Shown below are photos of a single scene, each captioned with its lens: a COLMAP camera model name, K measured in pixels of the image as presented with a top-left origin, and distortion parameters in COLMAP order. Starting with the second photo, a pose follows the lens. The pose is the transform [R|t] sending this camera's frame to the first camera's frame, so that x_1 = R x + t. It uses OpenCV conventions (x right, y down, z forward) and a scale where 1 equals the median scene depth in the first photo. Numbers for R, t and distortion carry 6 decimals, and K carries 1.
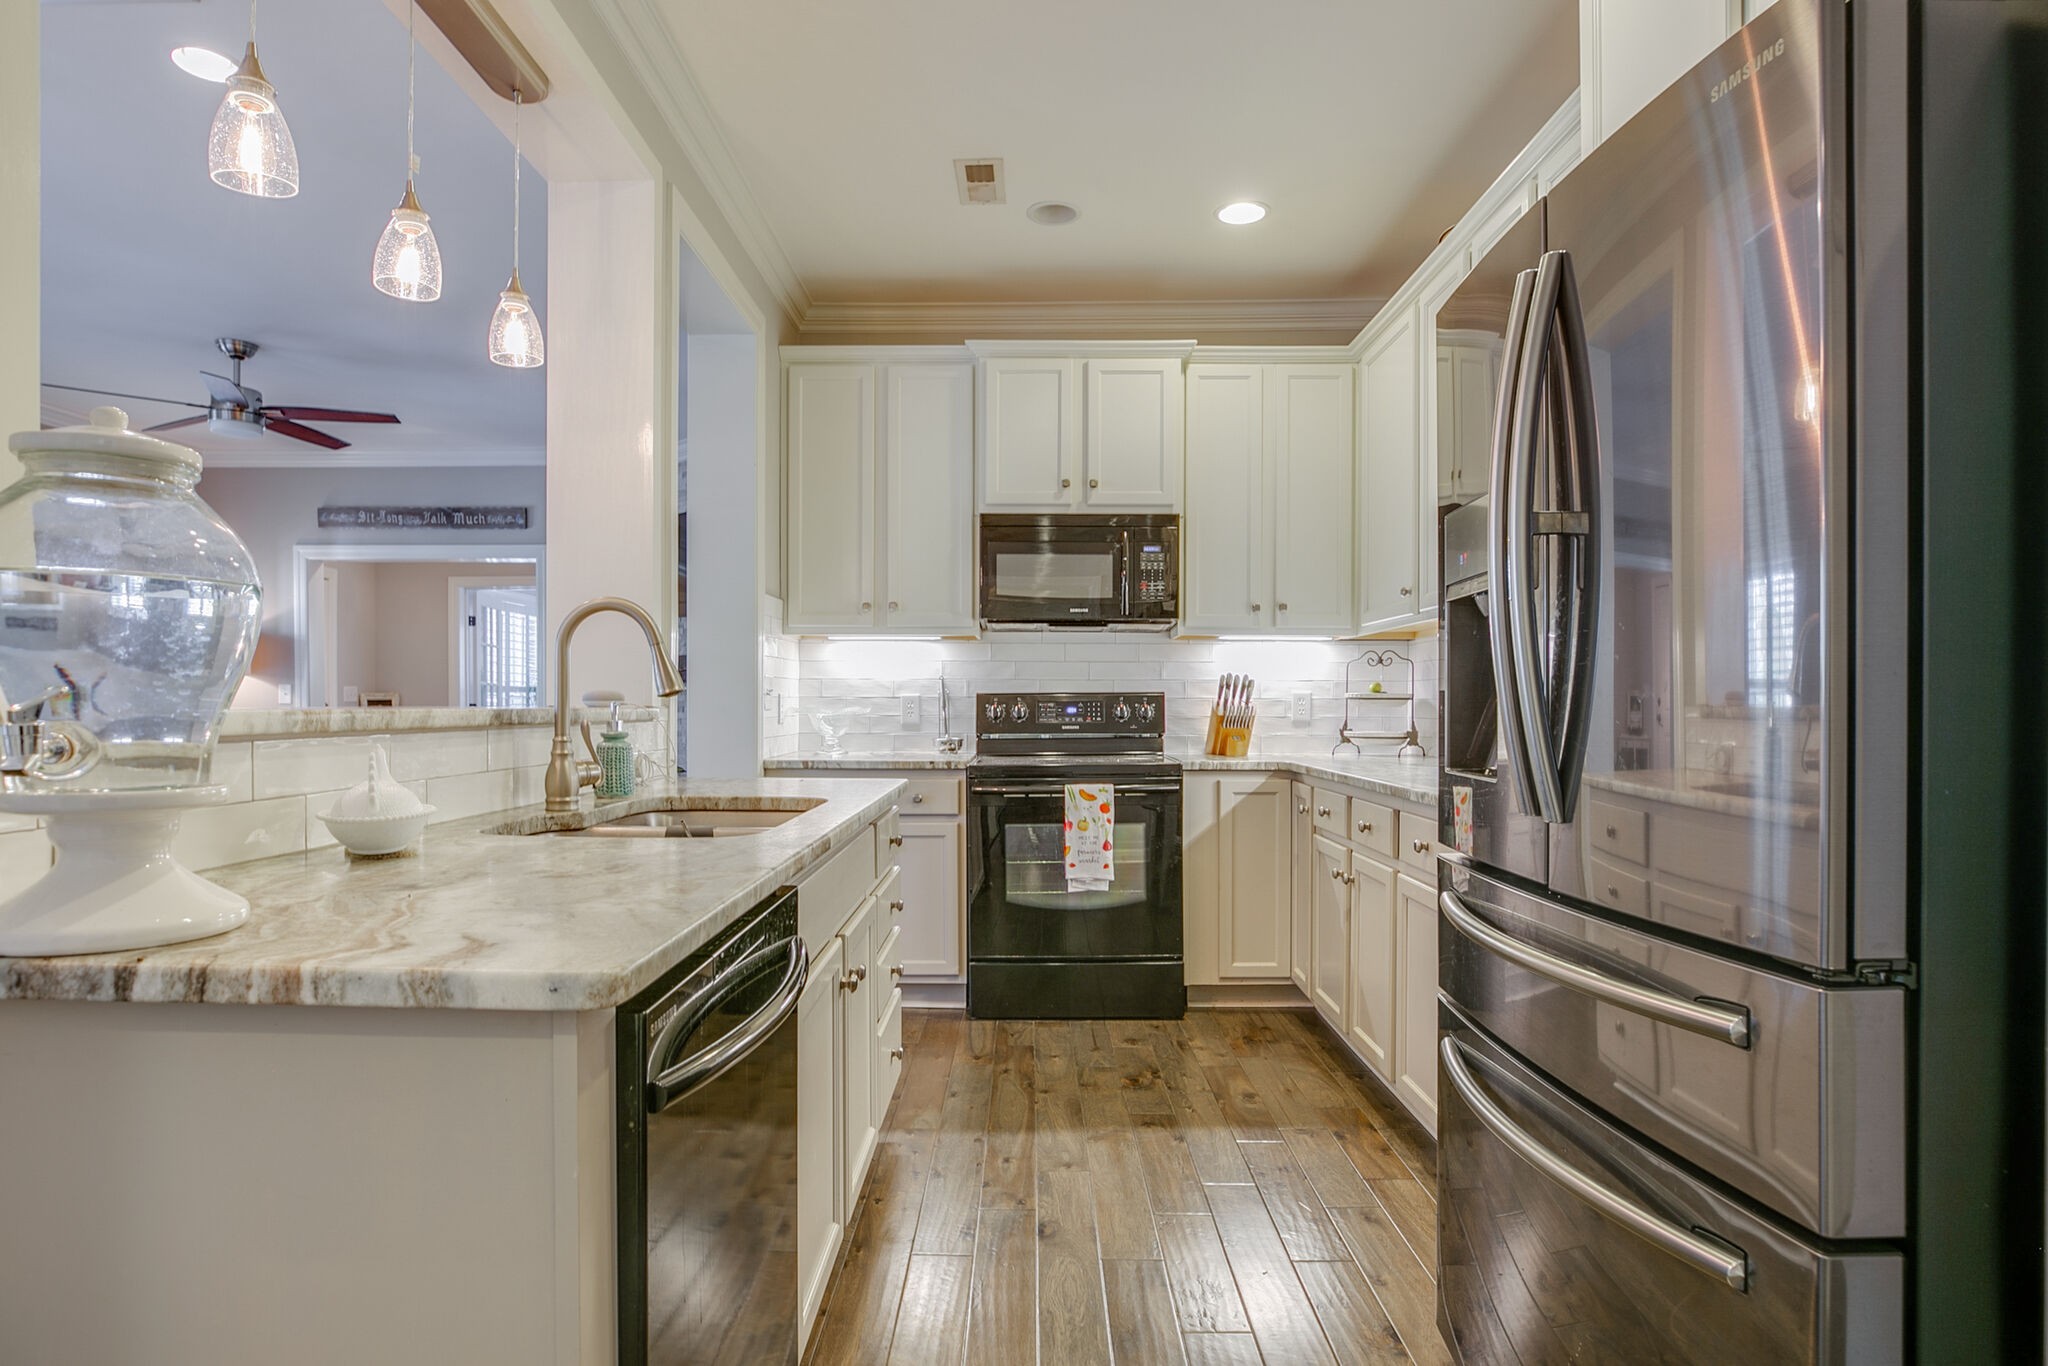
lens RADIAL K [[1115.0, 0, 1003.9], [0, 1115.0, 714.9], [0, 0, 1]] dist [-0.031834, 0.000740]
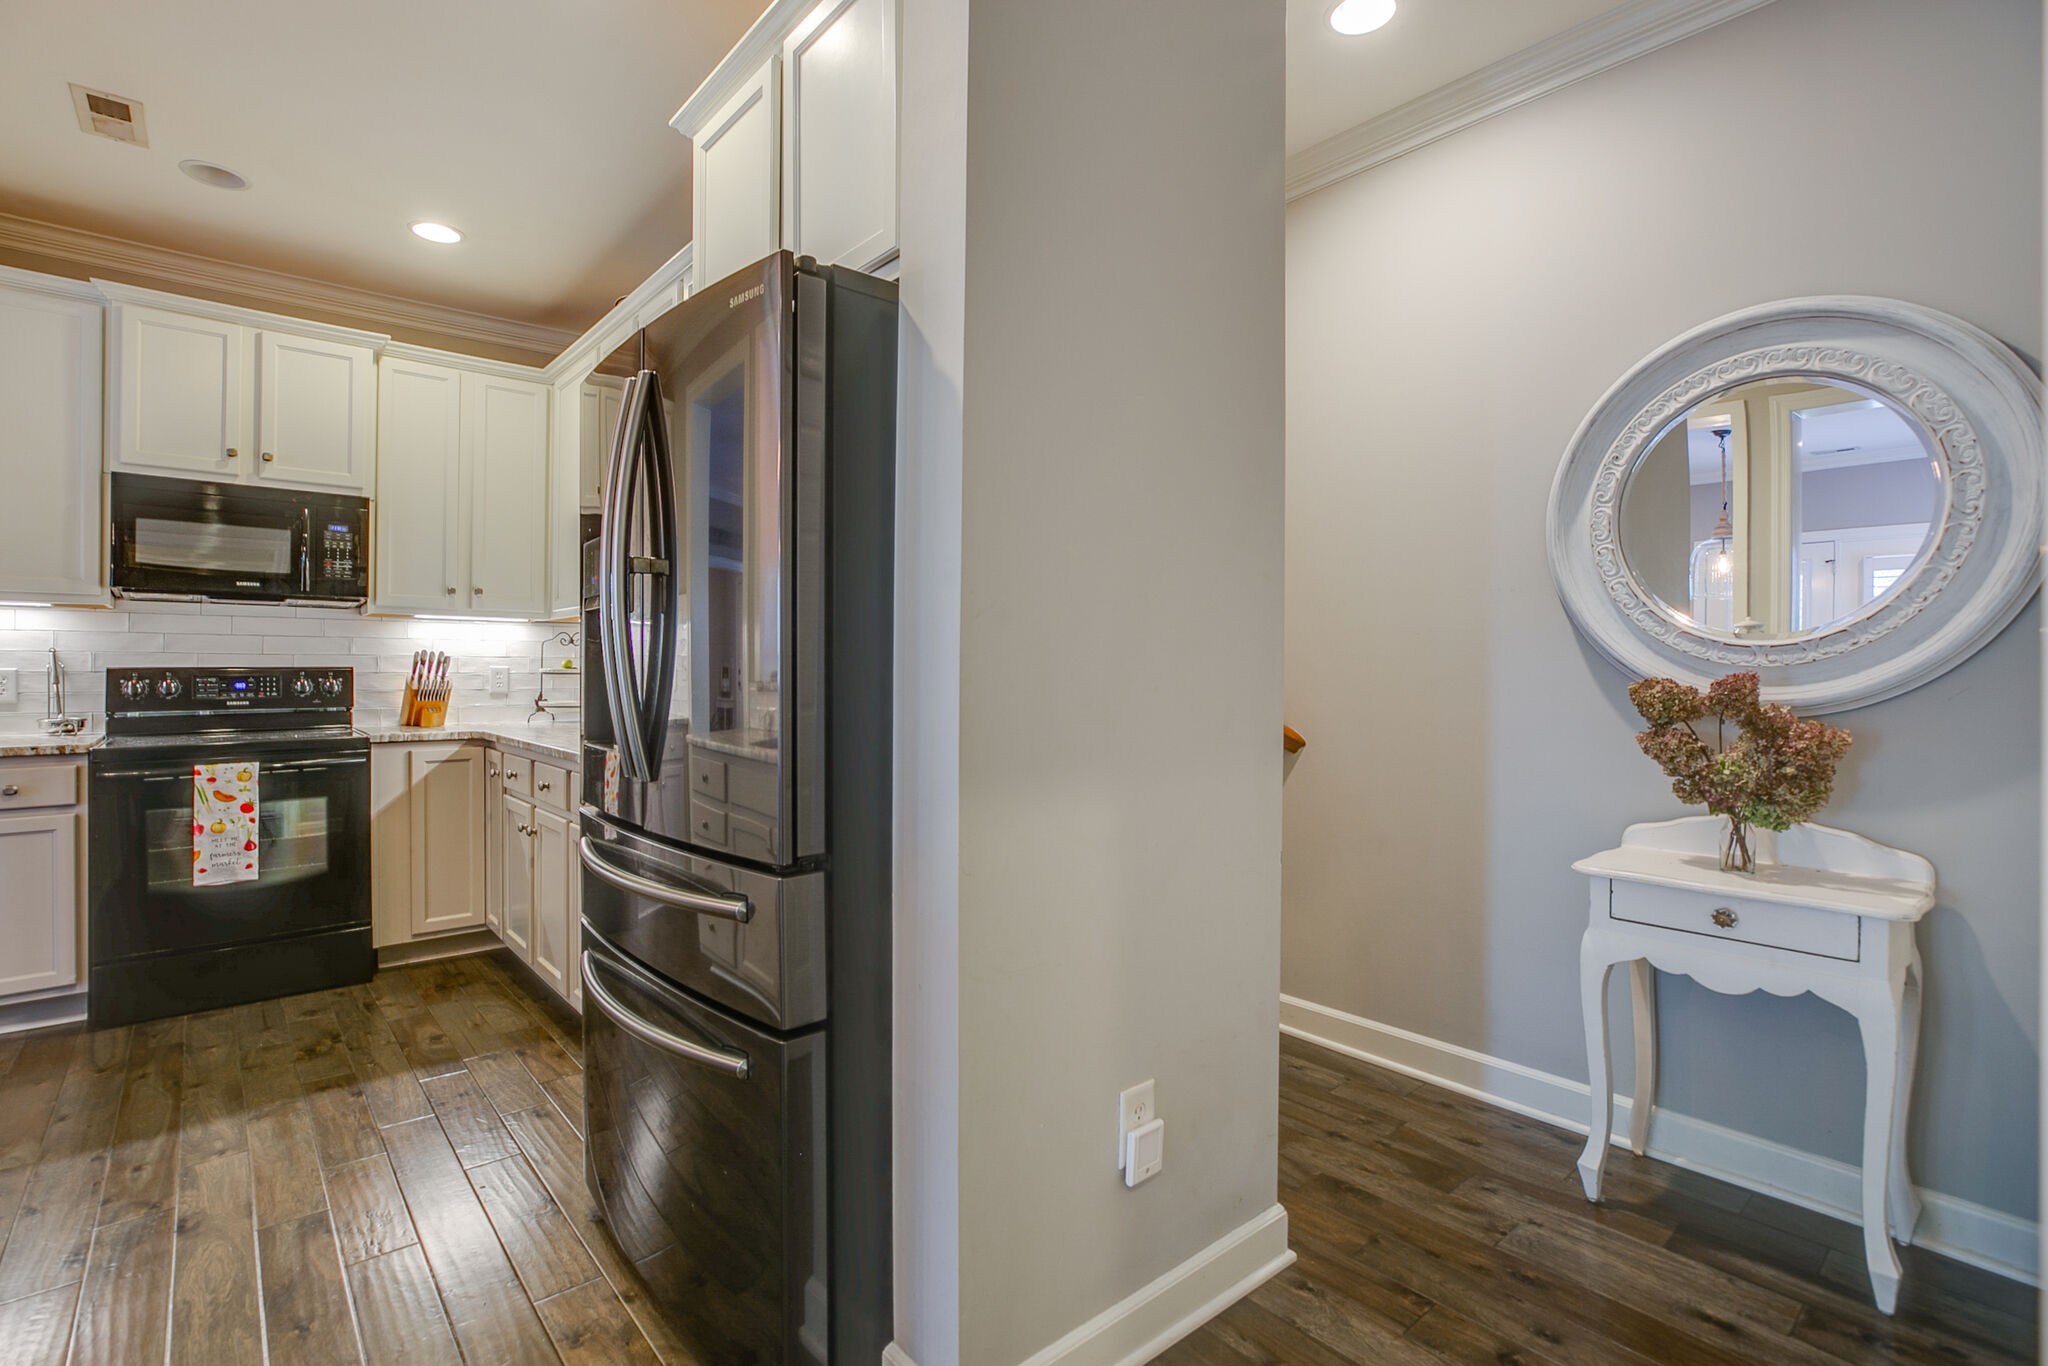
lens RADIAL K [[965.3, 0, 1014.5], [0, 965.3, 664.6], [0, 0, 1]] dist [-0.029637, 0.012931]
pose [[0.745992, 0.003515, 0.665946, 0.014751], [0.004390, 0.999938, -0.010196, -0.013176], [-0.665940, 0.010530, 0.745931, -0.080183]]
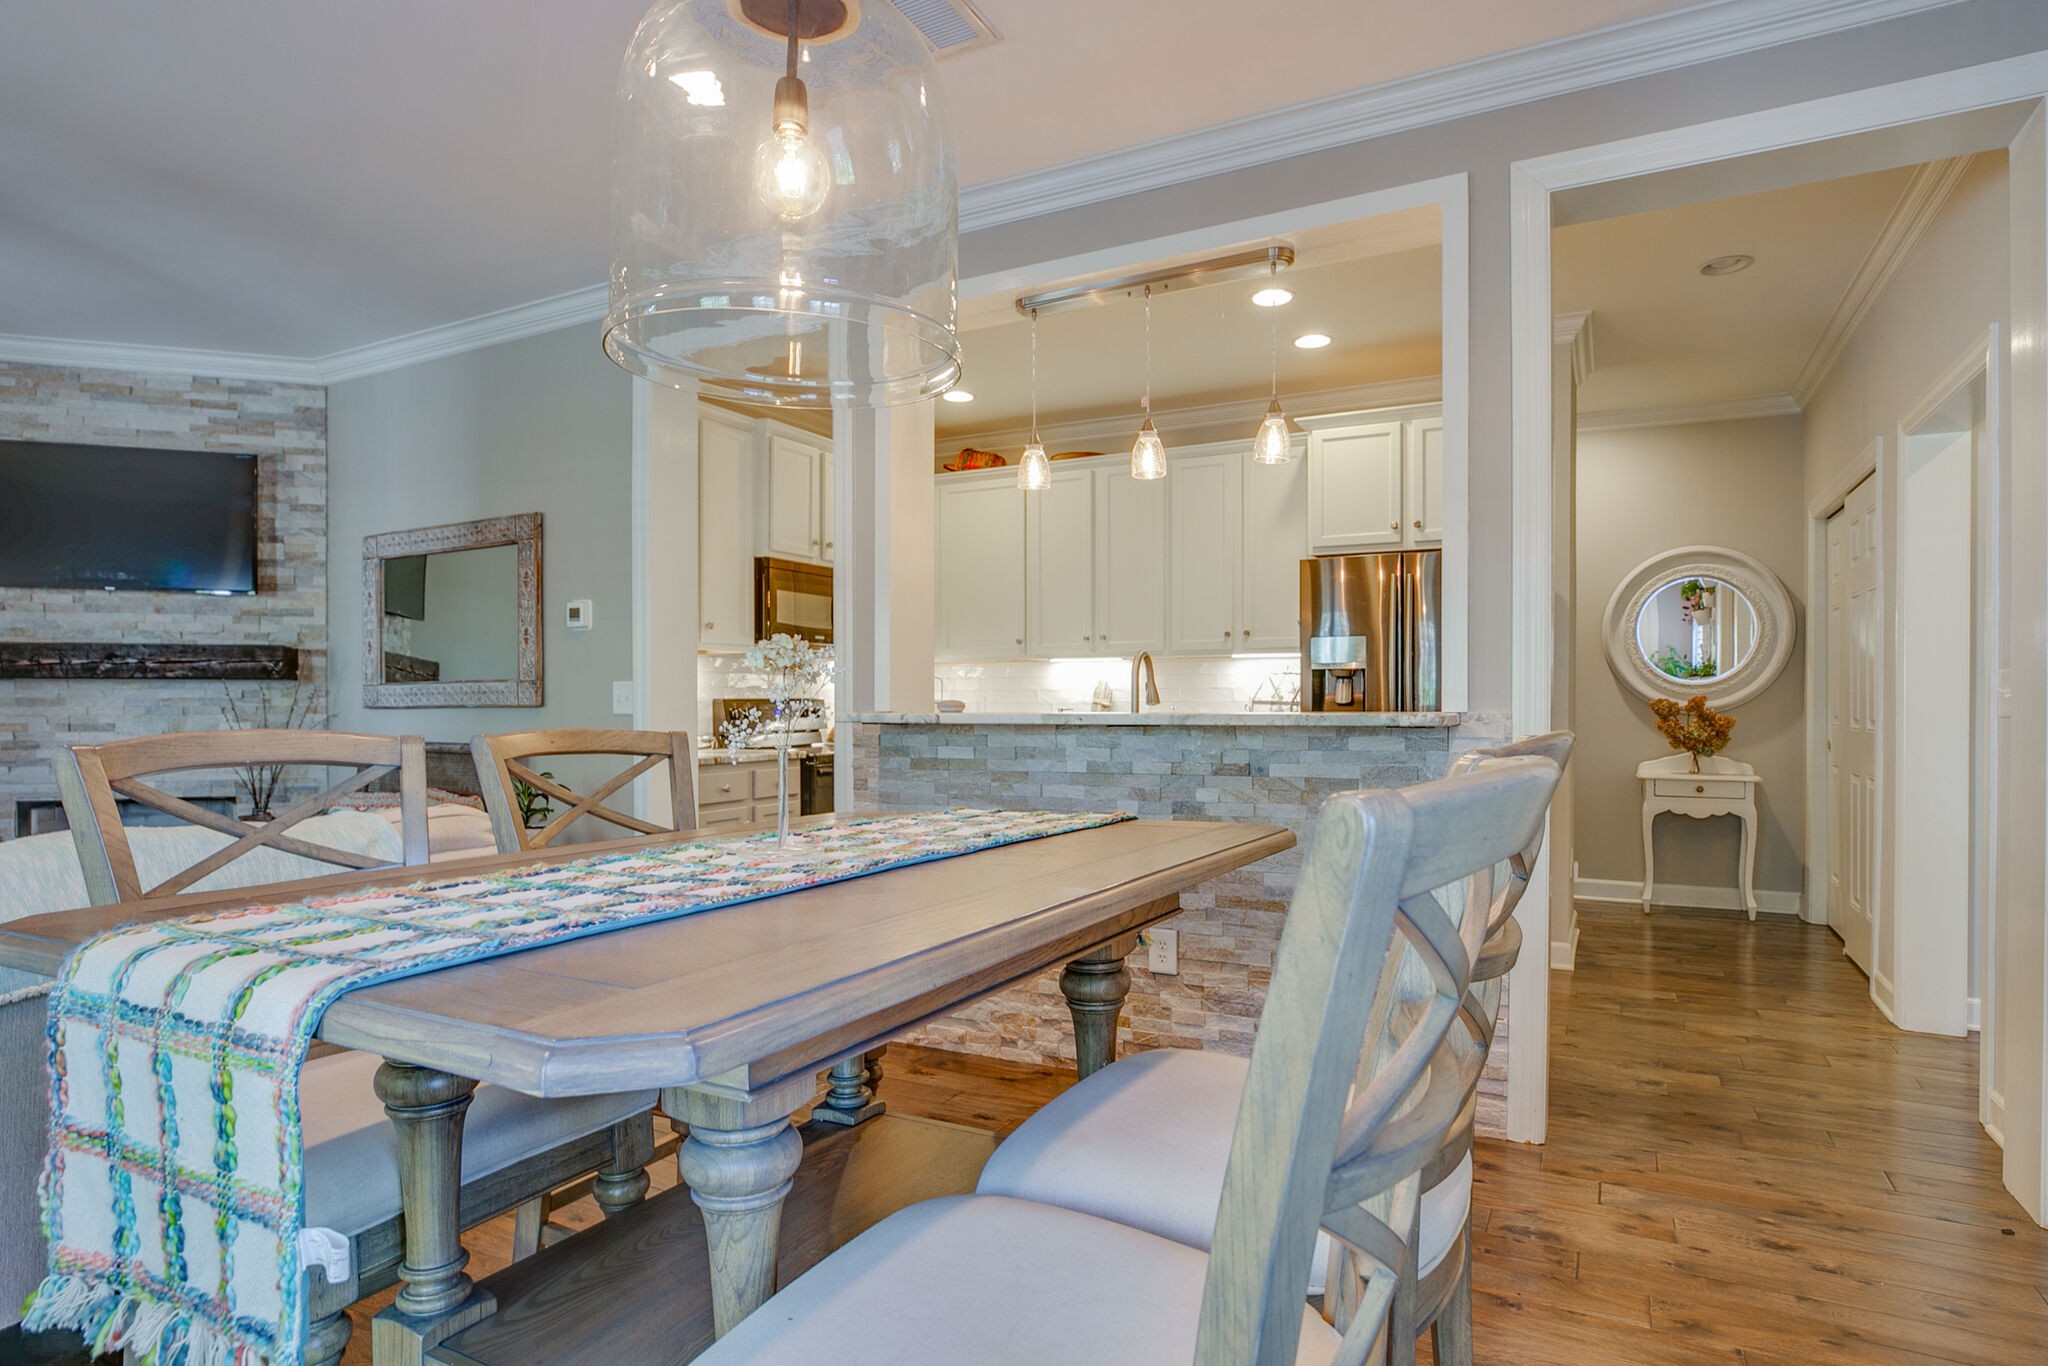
lens RADIAL K [[1078.1, 0, 1089.8], [0, 1078.1, 713.0], [0, 0, 1]] dist [0.006501, 0.001602]
pose [[0.429049, -0.012178, 0.903199, -1.095036], [0.012240, 0.999896, 0.007667, -0.010407], [-0.903198, 0.007765, 0.429153, 0.168533]]
